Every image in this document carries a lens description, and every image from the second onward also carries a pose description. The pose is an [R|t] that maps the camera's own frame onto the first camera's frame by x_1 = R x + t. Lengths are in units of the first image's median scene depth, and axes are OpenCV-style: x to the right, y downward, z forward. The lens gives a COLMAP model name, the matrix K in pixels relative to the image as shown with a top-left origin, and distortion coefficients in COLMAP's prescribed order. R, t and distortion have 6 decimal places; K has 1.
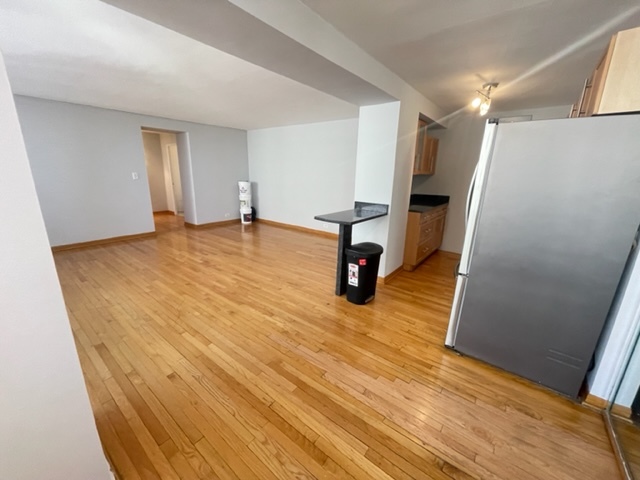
lens RADIAL K [[259.1, 0, 318.5], [0, 259.1, 238.0], [0, 0, 1]] dist [-0.003511, -0.000099]
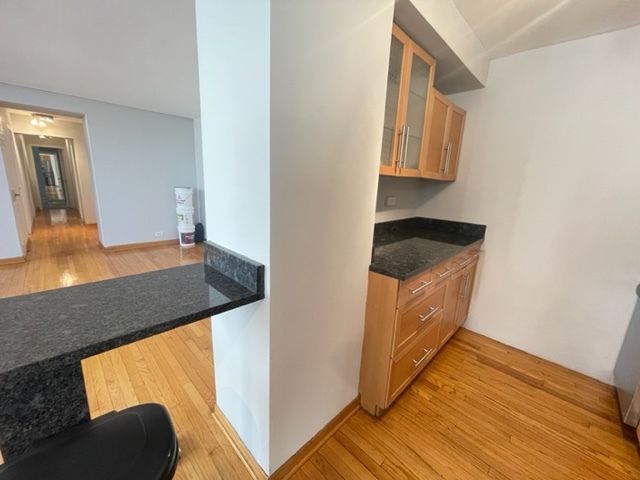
lens RADIAL K [[259.1, 0, 318.5], [0, 259.1, 238.0], [0, 0, 1]] dist [-0.003511, -0.000099]
pose [[0.993462, 0.047077, -0.104004, 0.182504], [-0.051726, 0.997758, -0.042458, -0.075883], [0.101772, 0.047560, 0.993670, 0.361436]]
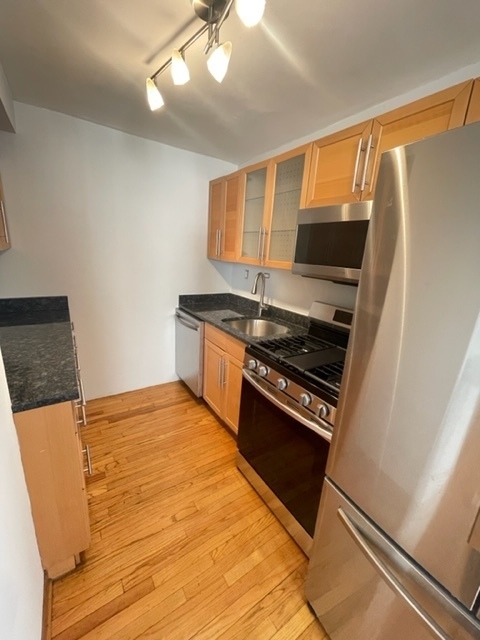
lens RADIAL K [[259.1, 0, 237.0], [0, 259.1, 322.6], [0, 0, 1]] dist [-0.003511, -0.000099]
pose [[0.307163, -0.256828, 0.916346, 0.122889], [0.190398, 0.960012, 0.205245, -0.114611], [-0.932416, 0.111427, 0.343780, 0.420897]]
